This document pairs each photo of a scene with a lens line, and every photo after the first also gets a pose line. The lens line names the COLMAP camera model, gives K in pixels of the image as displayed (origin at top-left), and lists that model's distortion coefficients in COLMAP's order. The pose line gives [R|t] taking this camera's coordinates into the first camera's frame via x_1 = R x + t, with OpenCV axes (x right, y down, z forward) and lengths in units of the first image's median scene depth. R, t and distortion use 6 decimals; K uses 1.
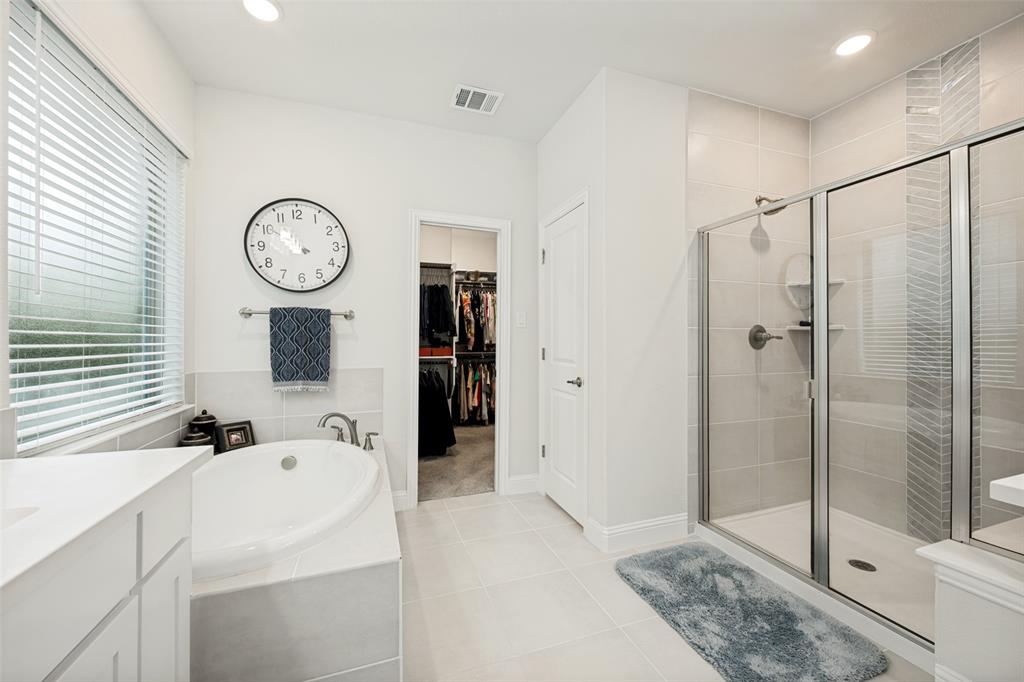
lens RADIAL K [[402.1, 0, 513.4], [0, 402.1, 338.8], [0, 0, 1]] dist [0.000671, -0.001222]
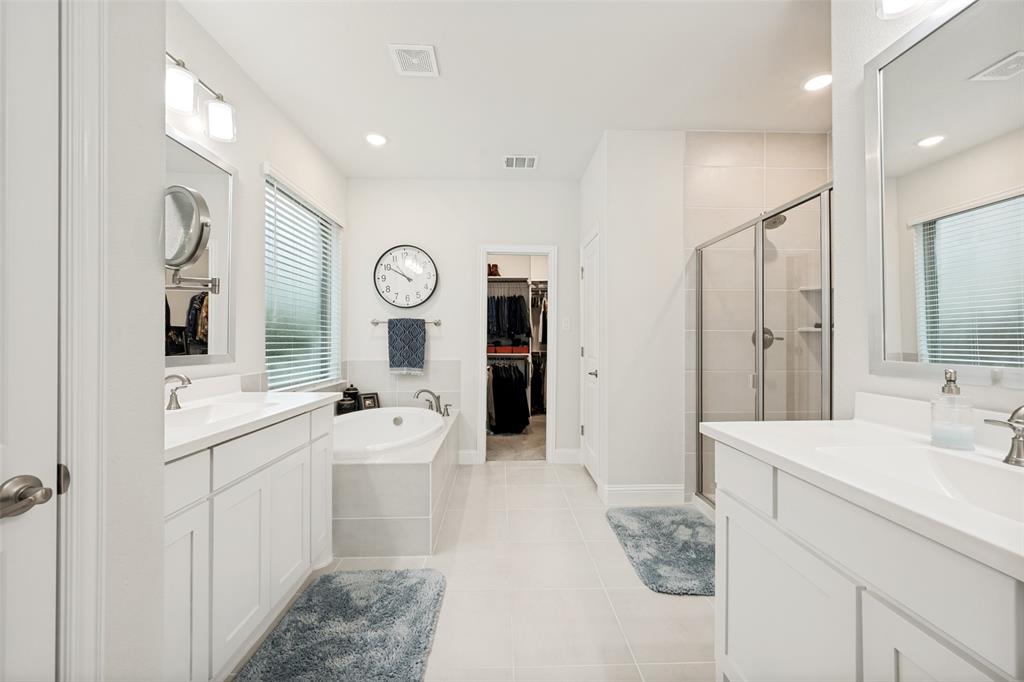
lens RADIAL K [[402.1, 0, 512.8], [0, 402.1, 340.0], [0, 0, 1]] dist [0.000671, -0.001222]
pose [[0.950046, 0.001010, -0.312107, 0.310143], [-0.000241, 0.999997, 0.002502, -0.001785], [0.312108, -0.002302, 0.950044, -0.291199]]
